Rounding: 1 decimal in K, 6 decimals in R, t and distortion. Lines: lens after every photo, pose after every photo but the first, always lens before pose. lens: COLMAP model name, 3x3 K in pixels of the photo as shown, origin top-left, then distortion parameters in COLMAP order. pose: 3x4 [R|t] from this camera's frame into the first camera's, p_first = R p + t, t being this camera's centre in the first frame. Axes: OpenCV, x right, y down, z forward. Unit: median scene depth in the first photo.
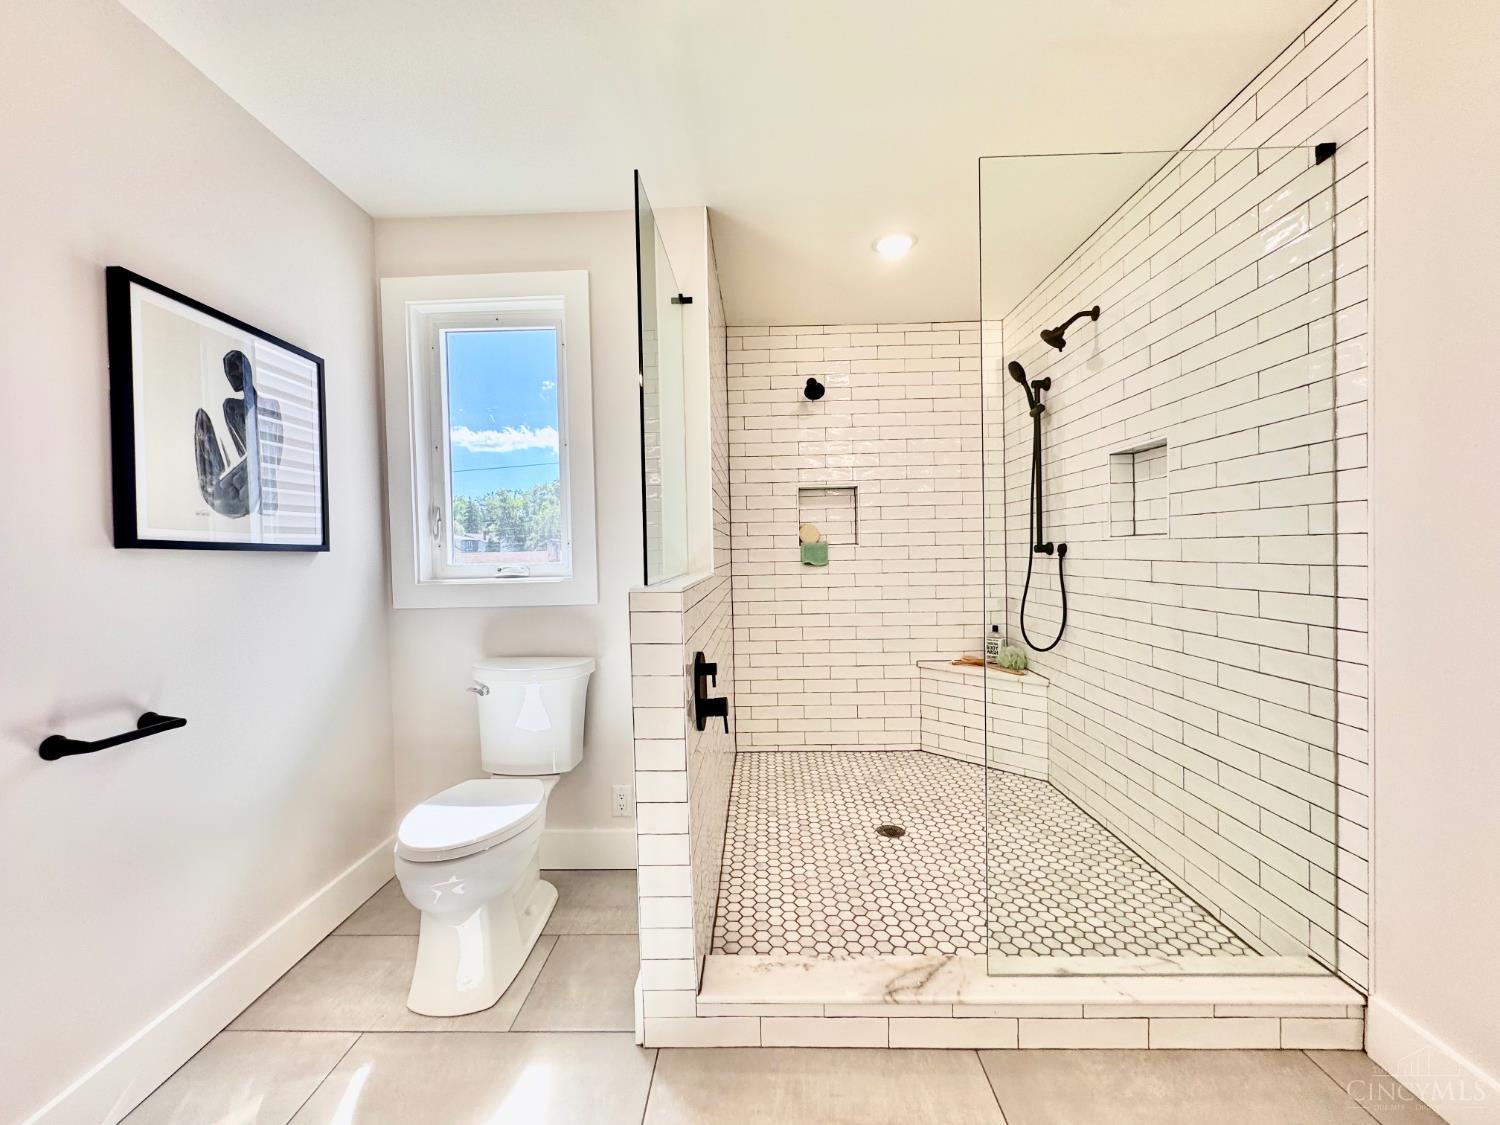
lens RADIAL K [[600.7, 0, 749.8], [0, 600.7, 563.6], [0, 0, 1]] dist [-0.005280, 0.001167]
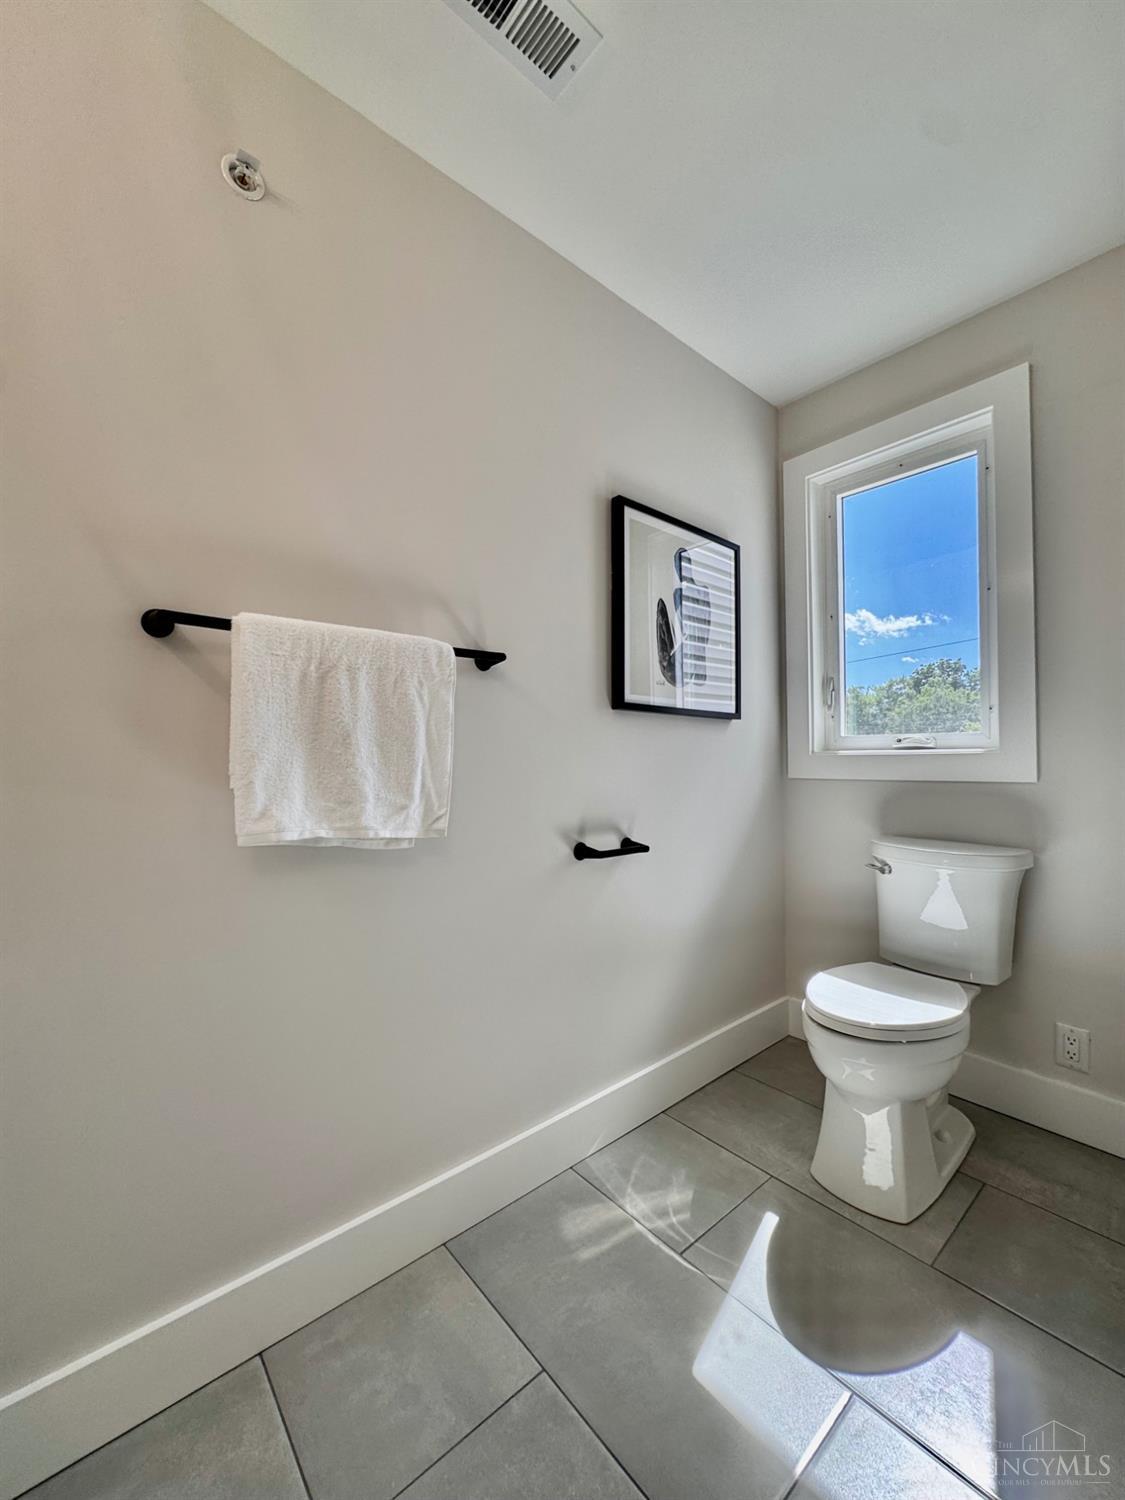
lens RADIAL K [[600.7, 0, 562.0], [0, 600.7, 752.3], [0, 0, 1]] dist [-0.005280, 0.001167]
pose [[0.666487, 0.010192, -0.745447, -0.110127], [-0.023228, 0.999705, -0.007099, 0.062147], [0.745154, 0.022047, 0.666527, 0.025818]]
